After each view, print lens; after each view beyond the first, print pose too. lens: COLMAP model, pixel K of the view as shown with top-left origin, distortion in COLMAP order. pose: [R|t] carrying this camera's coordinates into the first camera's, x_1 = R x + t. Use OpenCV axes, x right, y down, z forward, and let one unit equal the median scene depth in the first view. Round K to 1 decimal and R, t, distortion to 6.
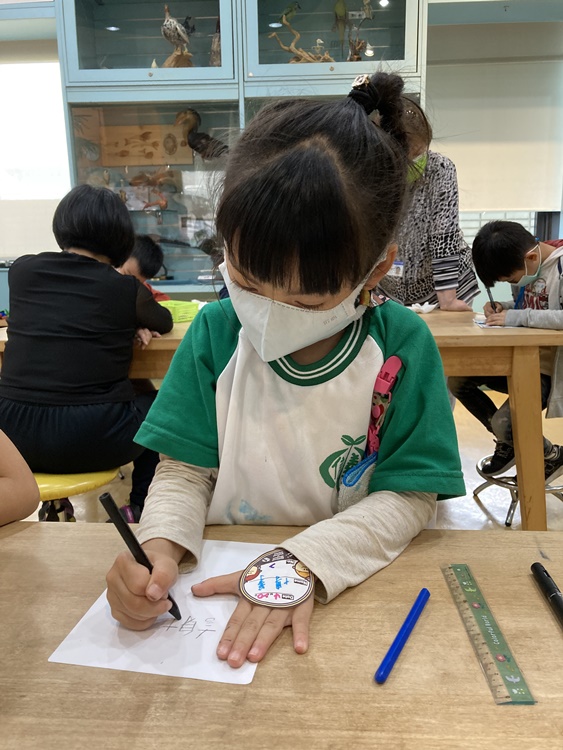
lens RADIAL K [[629.6, 0, 281.5], [0, 629.6, 375.0], [0, 0, 1]] dist [-0.000293, 0.016726]
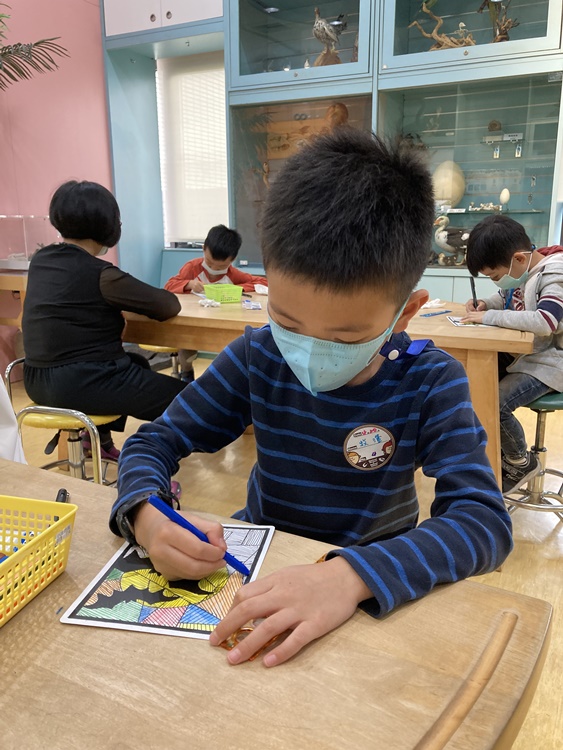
lens RADIAL K [[629.6, 0, 281.5], [0, 629.6, 375.0], [0, 0, 1]] dist [-0.000293, 0.016726]
pose [[0.907747, 0.109588, -0.404952, 0.264033], [-0.098570, 0.993970, 0.048033, -0.009277], [0.407774, -0.003686, 0.913075, -0.009796]]
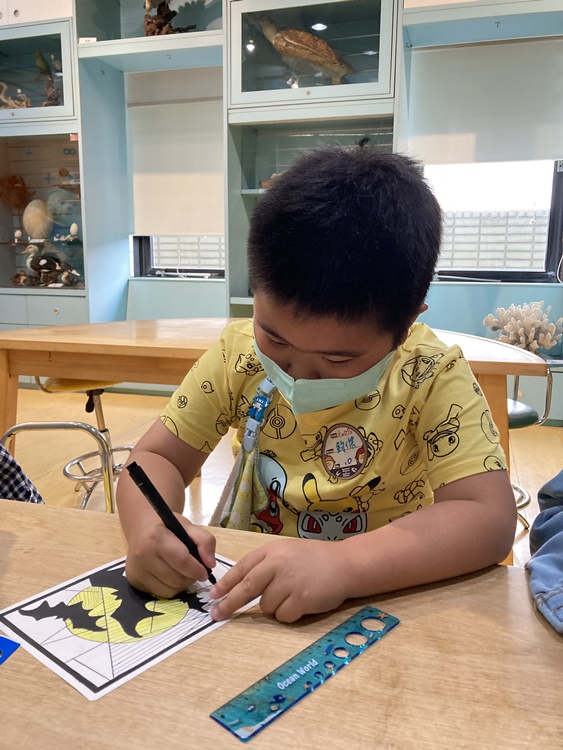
lens RADIAL K [[624.1, 0, 282.8], [0, 624.1, 363.2], [0, 0, 1]] dist [0.032431, -0.003835]
pose [[0.969694, 0.060780, -0.236642, 0.870855], [-0.069164, 0.997232, -0.027280, -0.014190], [0.234329, 0.042820, 0.971214, -0.031890]]
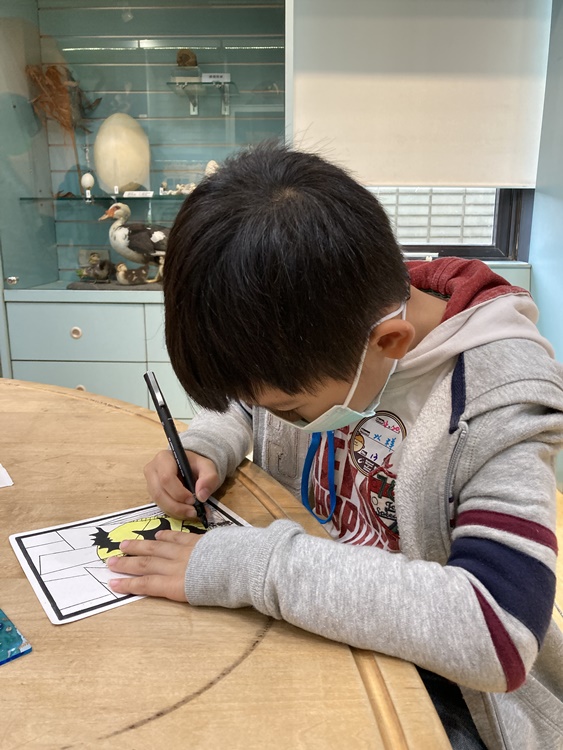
lens RADIAL K [[619.8, 0, 264.7], [0, 619.8, 371.3], [0, 0, 1]] dist [-0.041186, 0.098913]
pose [[0.999779, 0.020799, 0.003075, 0.202336], [-0.020852, 0.999617, 0.018211, -0.094342], [-0.002695, -0.018271, 0.999829, 0.439990]]
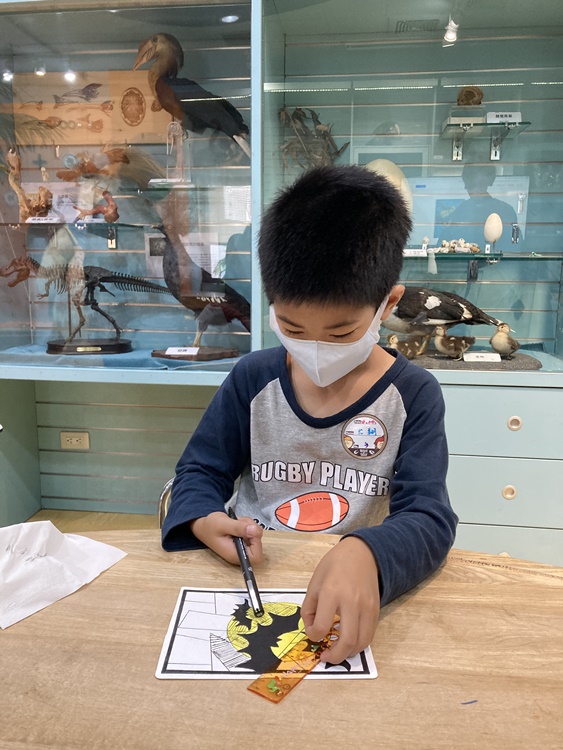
lens RADIAL K [[613.1, 0, 281.5], [0, 613.1, 375.0], [0, 0, 1]] dist [0.008456, -0.004130]
pose [[0.996631, 0.038304, -0.072515, 0.003075], [-0.040470, 0.998771, -0.028630, -0.134551], [0.071329, 0.031468, 0.996956, 0.536230]]
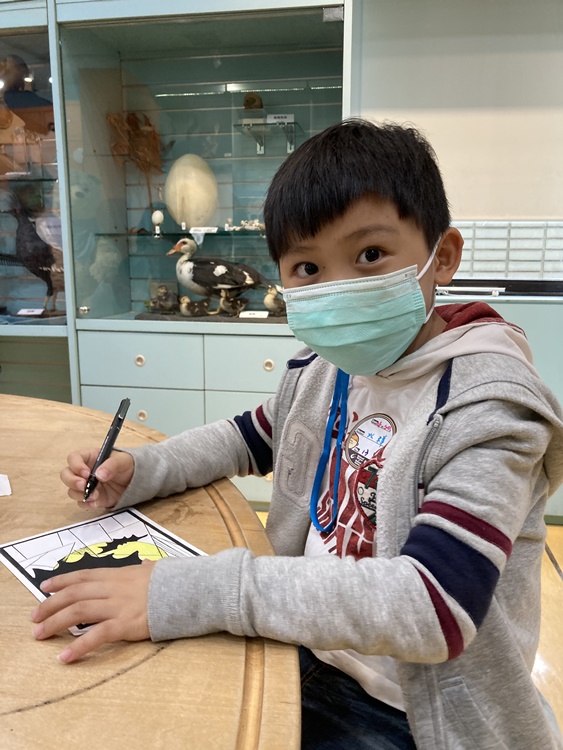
lens RADIAL K [[615.1, 0, 269.5], [0, 615.1, 378.3], [0, 0, 1]] dist [0.003358, -0.001217]
pose [[0.990003, 0.047898, -0.132667, 0.236507], [-0.050729, 0.998549, -0.018046, -0.094253], [0.131611, 0.024595, 0.990996, 0.434603]]
